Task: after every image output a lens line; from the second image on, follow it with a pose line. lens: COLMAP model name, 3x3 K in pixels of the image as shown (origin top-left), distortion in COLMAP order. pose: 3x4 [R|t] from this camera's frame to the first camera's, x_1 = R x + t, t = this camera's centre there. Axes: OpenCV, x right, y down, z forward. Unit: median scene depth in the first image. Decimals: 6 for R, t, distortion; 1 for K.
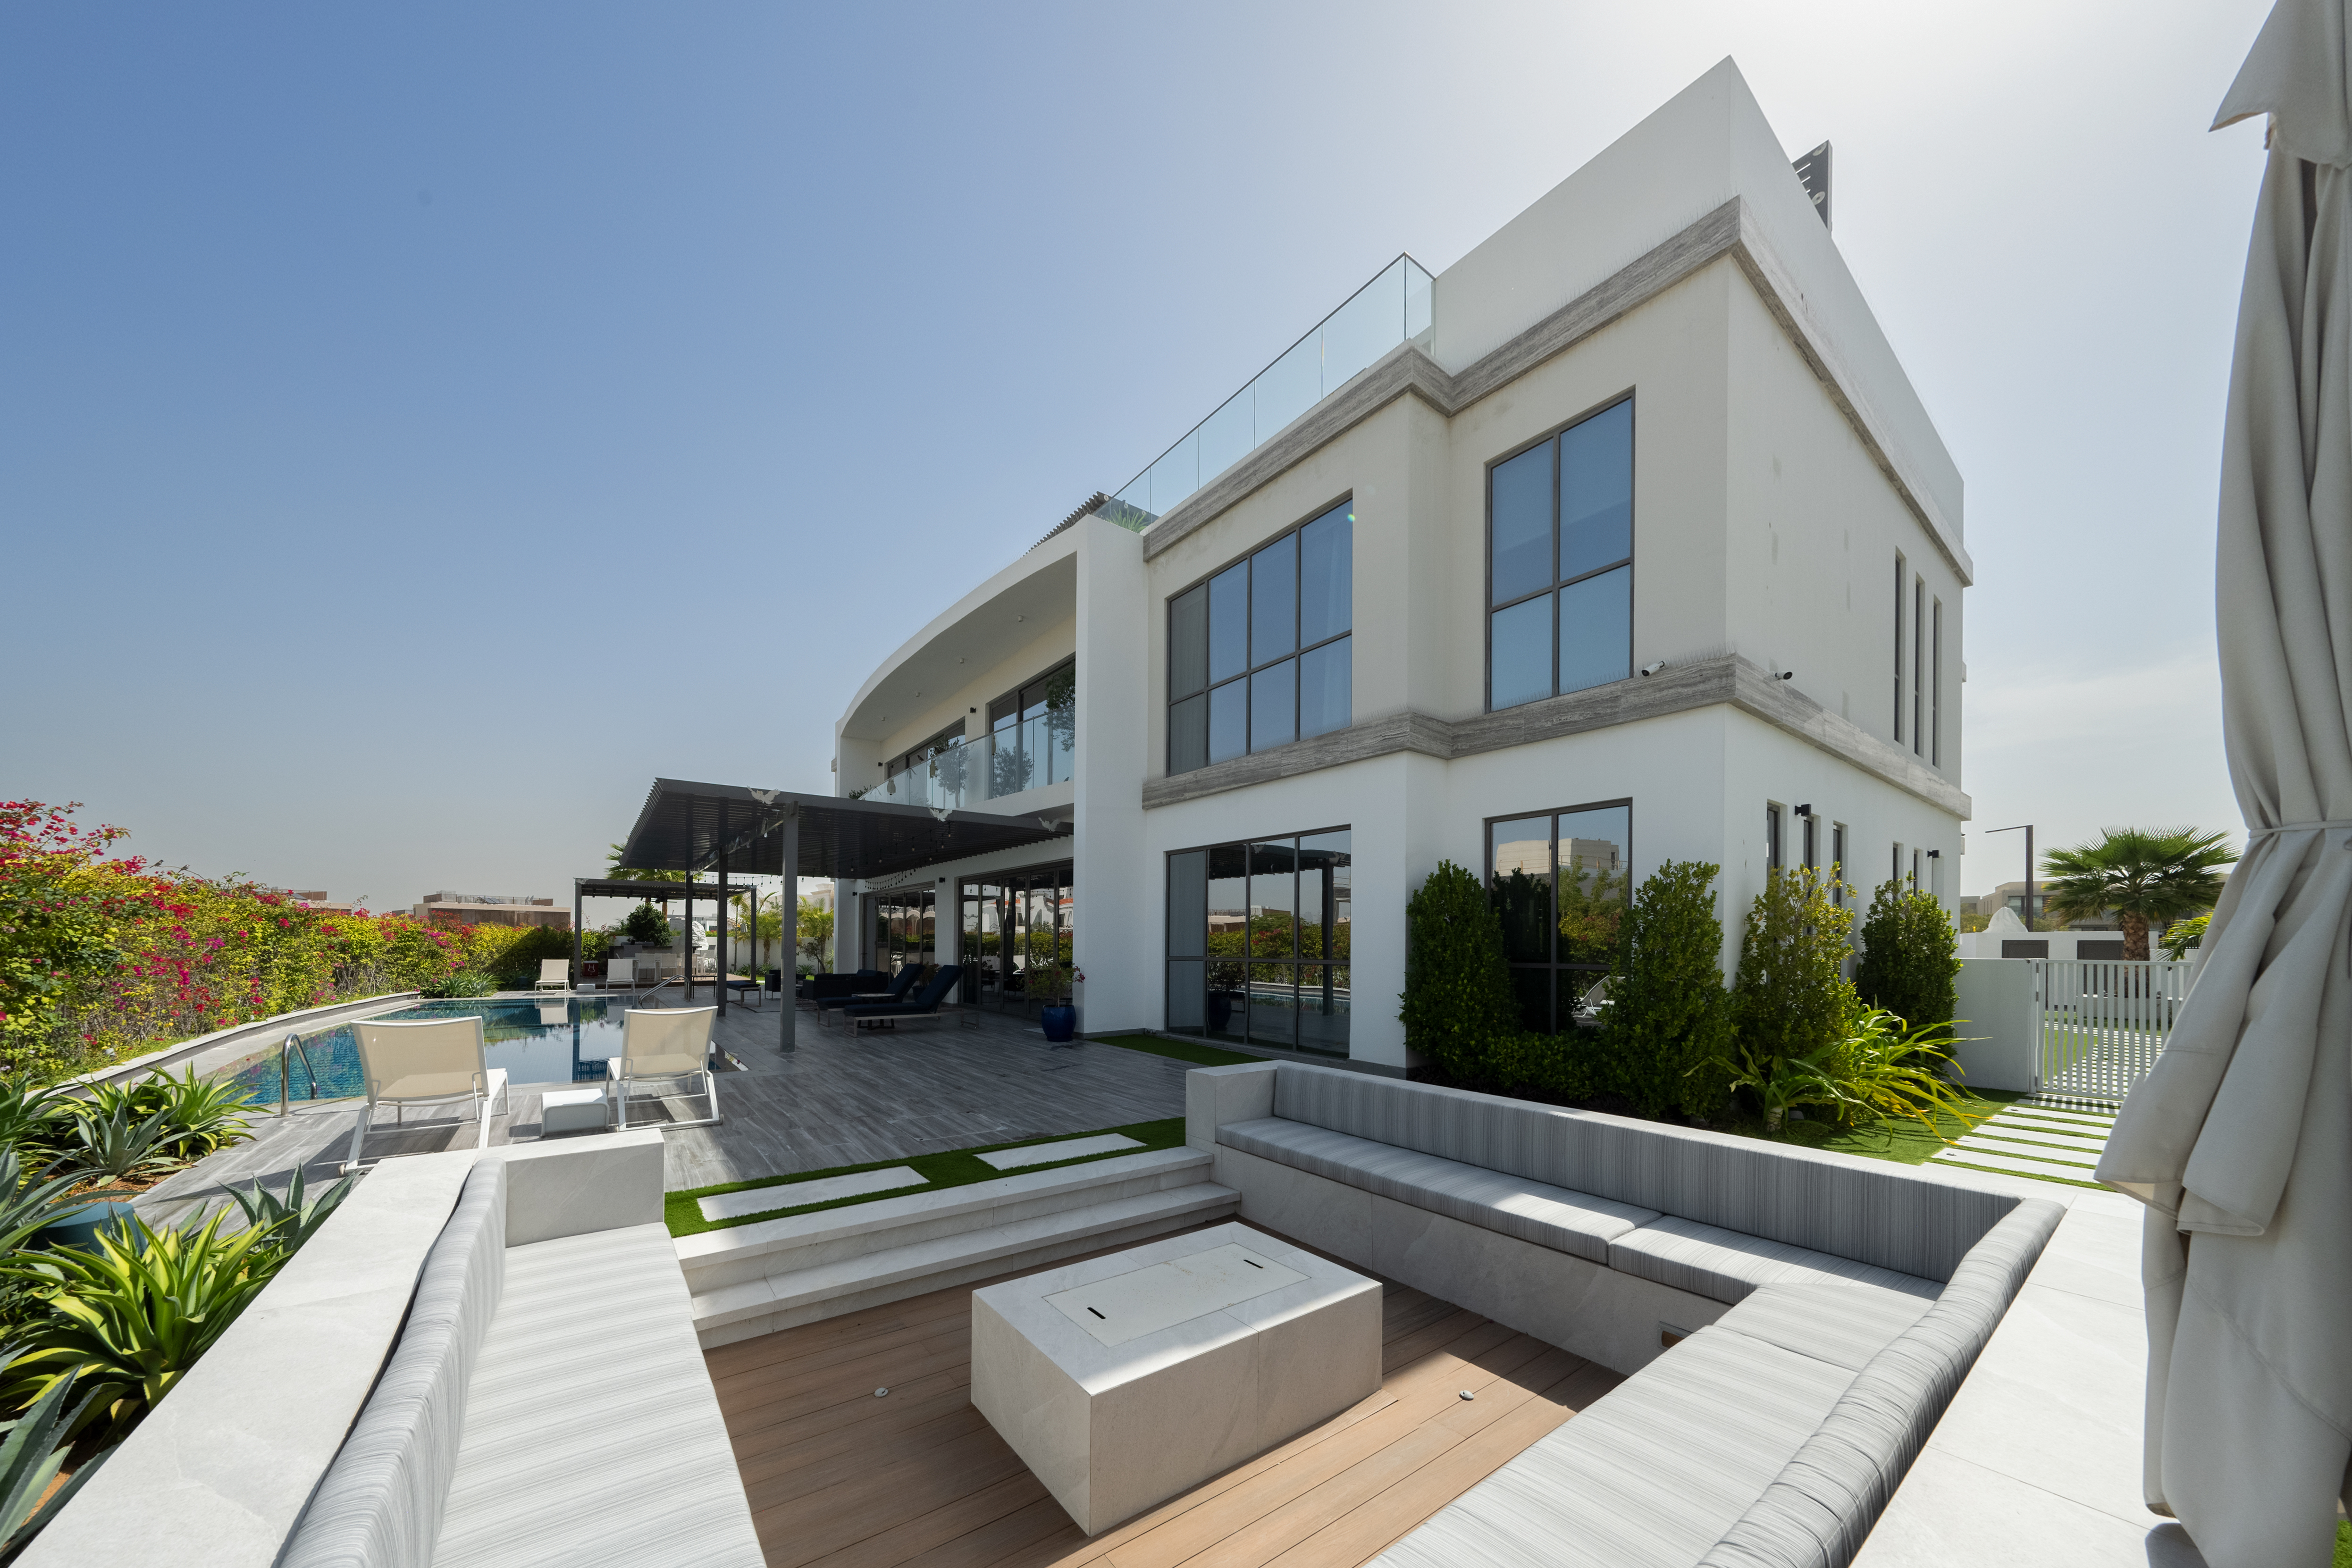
lens RADIAL K [[793.2, 0, 1174.3], [0, 793.2, 937.4], [0, 0, 1]] dist [0.000154, -0.000030]
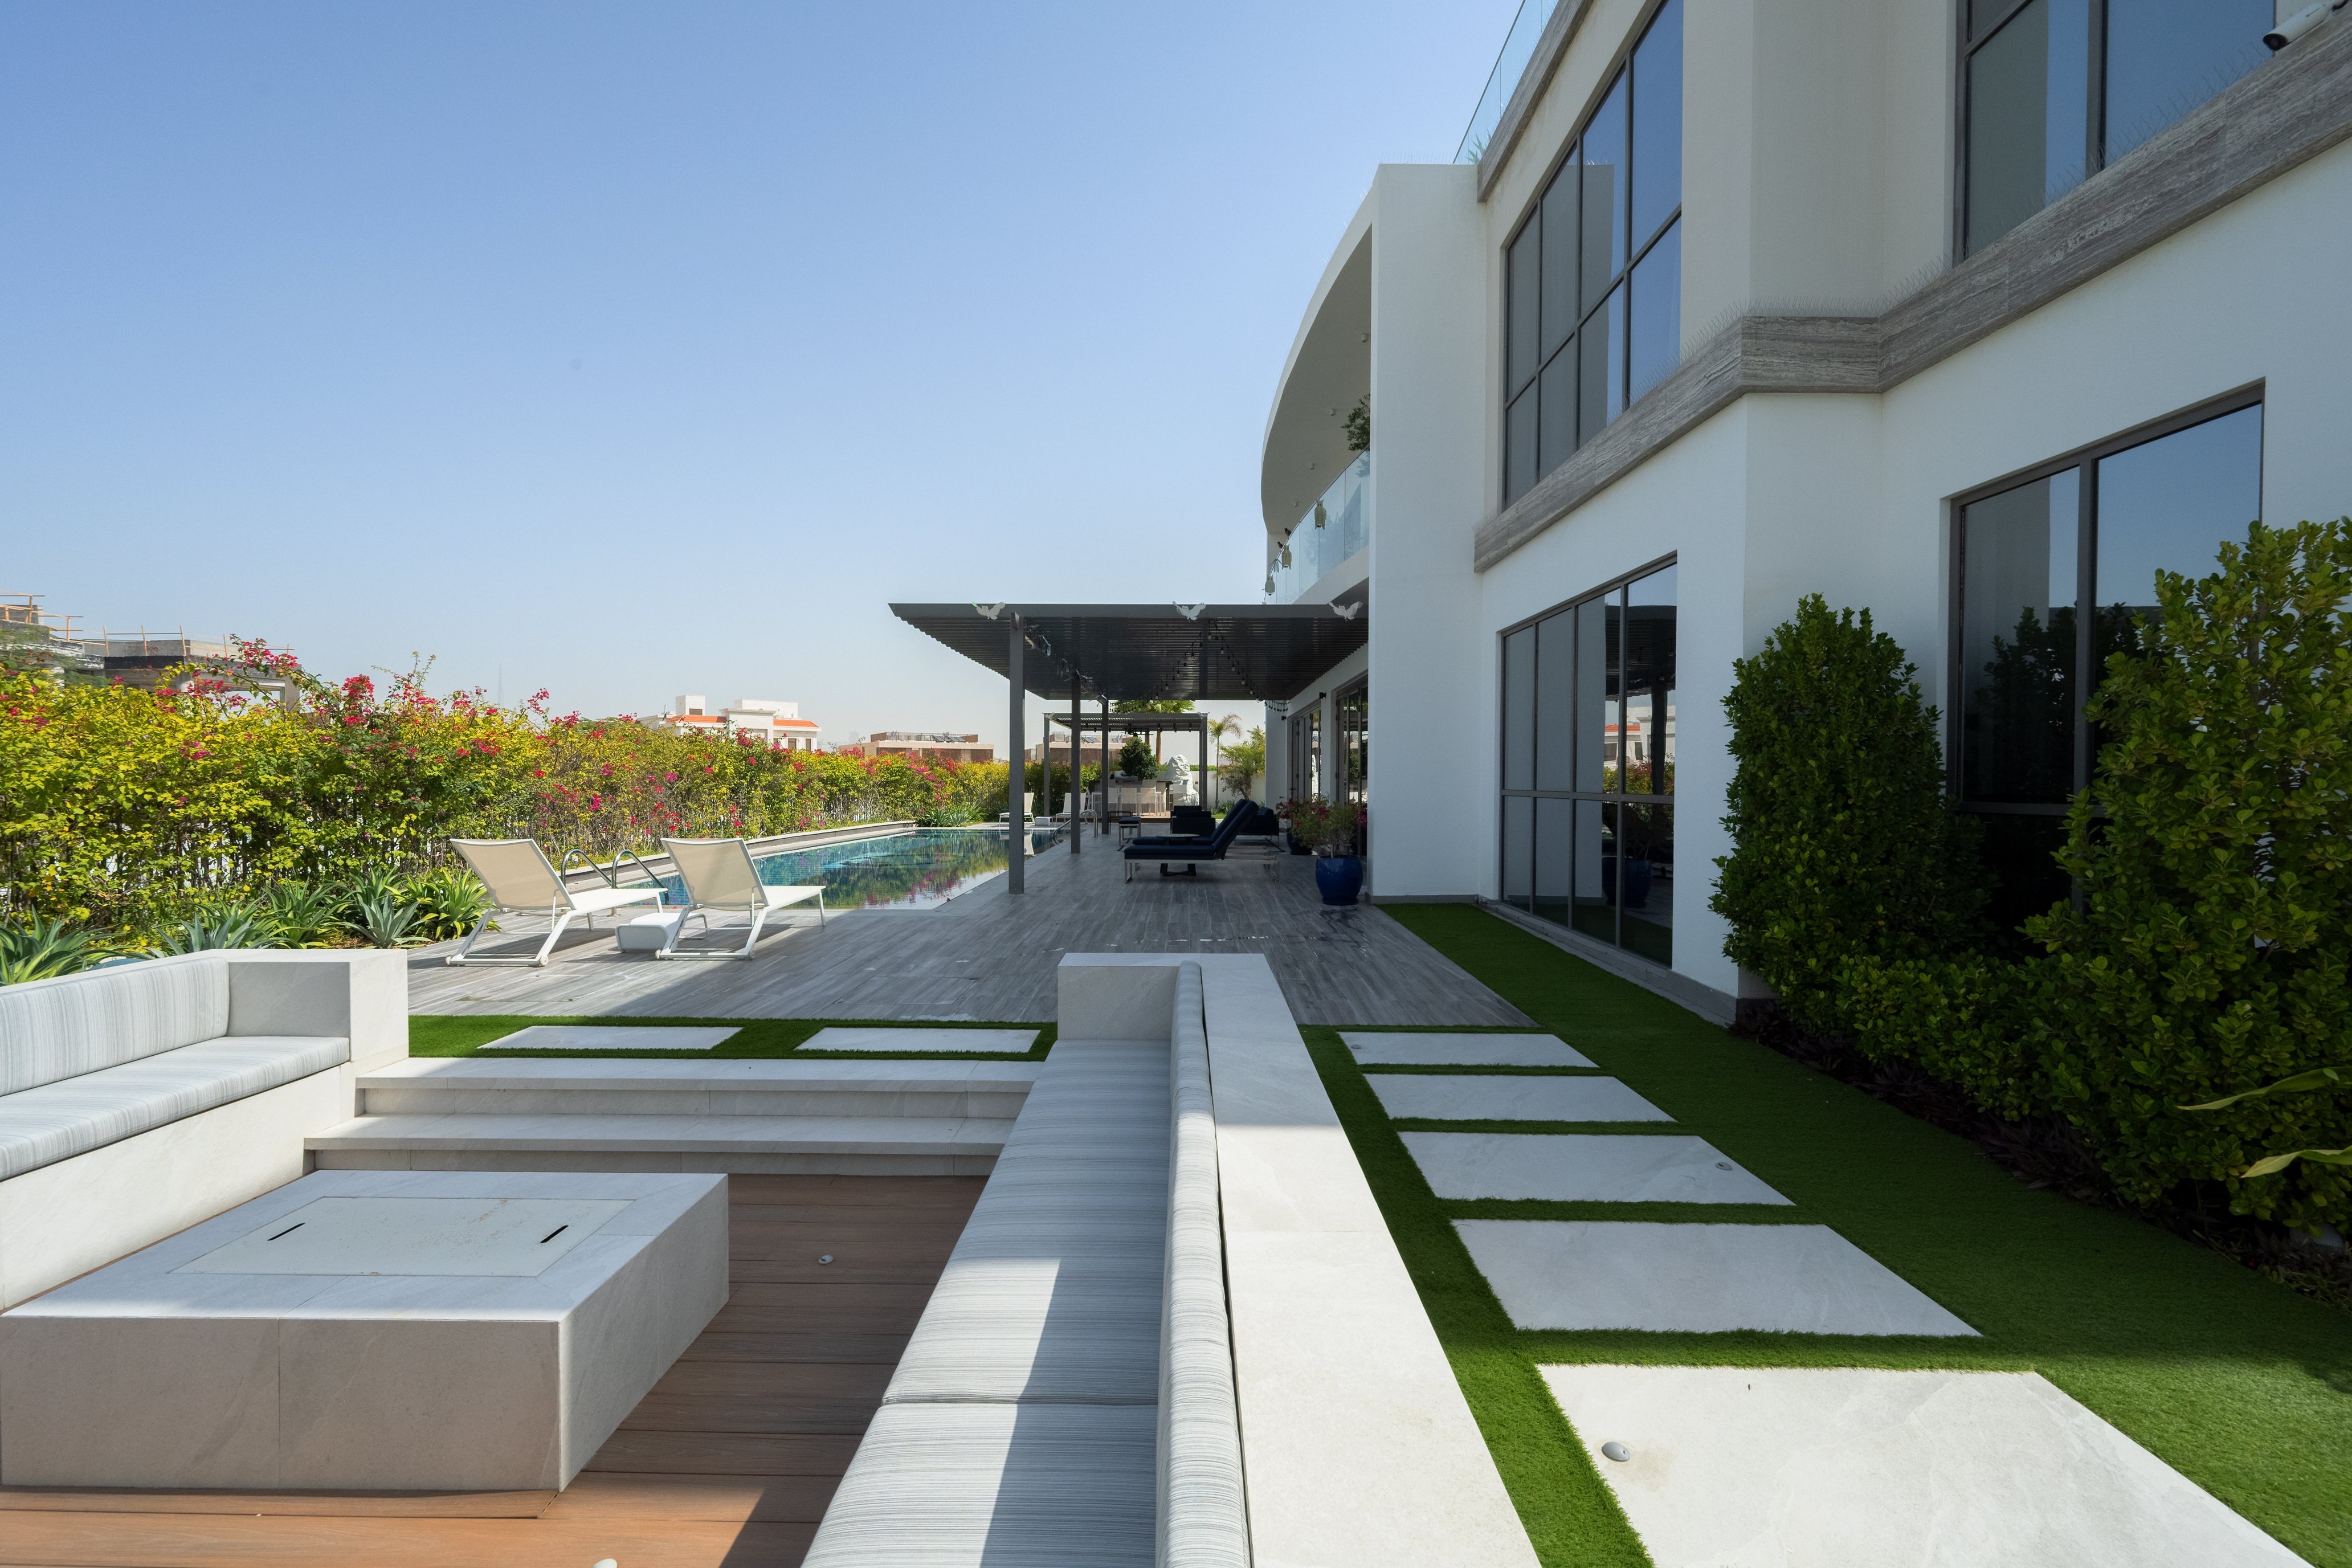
lens RADIAL K [[979.4, 0, 1176.0], [0, 979.4, 784.0], [0, 0, 1]] dist [0.000672, -0.000214]
pose [[0.793663, -0.002297, -0.608353, 0.289796], [0.011328, 0.999875, 0.011003, 0.007243], [0.608252, -0.015624, 0.793590, 0.189174]]
